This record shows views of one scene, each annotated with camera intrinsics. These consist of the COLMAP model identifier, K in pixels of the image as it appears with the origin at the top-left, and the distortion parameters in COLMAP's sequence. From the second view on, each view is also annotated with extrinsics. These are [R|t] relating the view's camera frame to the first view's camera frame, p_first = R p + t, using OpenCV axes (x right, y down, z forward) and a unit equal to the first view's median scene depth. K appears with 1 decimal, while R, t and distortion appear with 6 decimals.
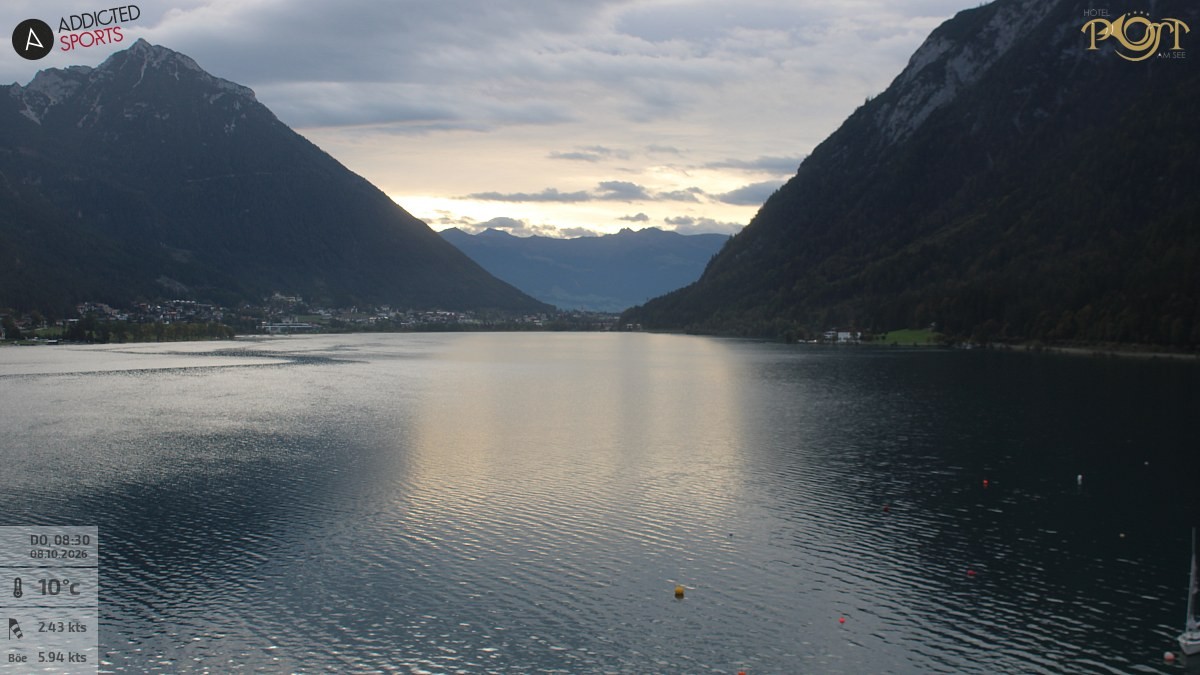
lens RADIAL K [[5099.6, 0, 600.0], [0, 5099.6, 337.5], [0, 0, 1]] dist [1.235725, 4.805148]
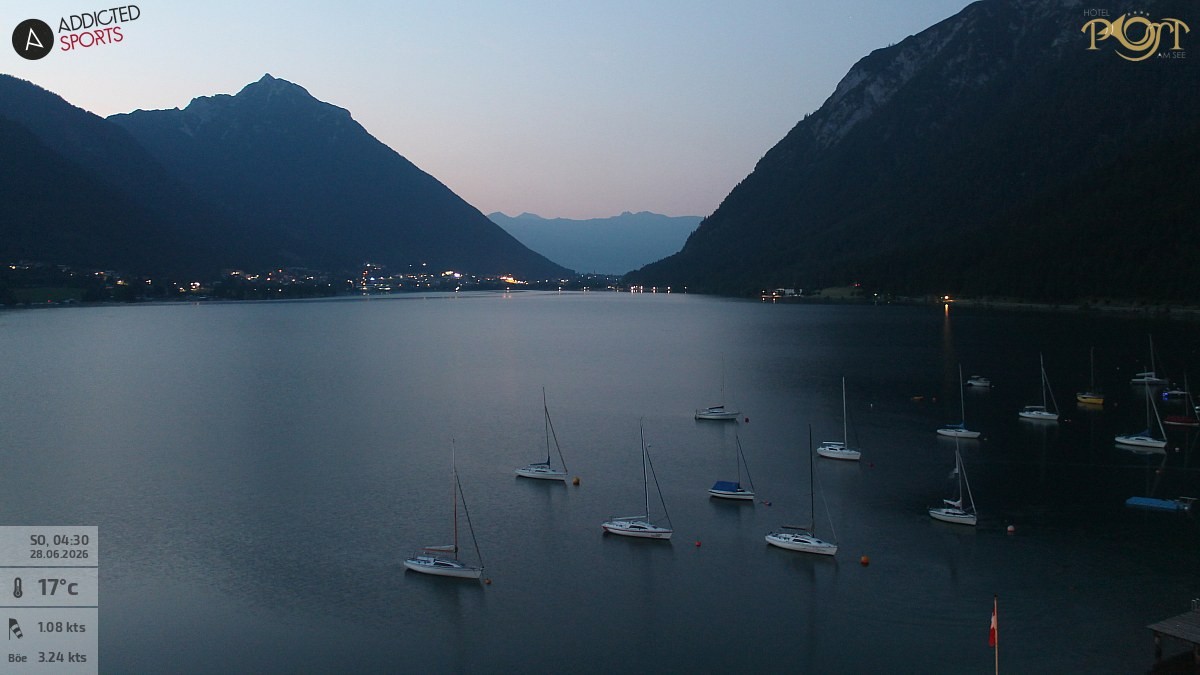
lens RADIAL K [[5099.6, 0, 600.0], [0, 5099.6, 337.5], [0, 0, 1]] dist [1.235725, 4.805148]
pose [[0.999993, -0.003794, -0.000672, -0.001145], [0.003800, 0.999951, 0.009163, -0.000826], [0.000637, -0.009166, 0.999958, -0.341143]]
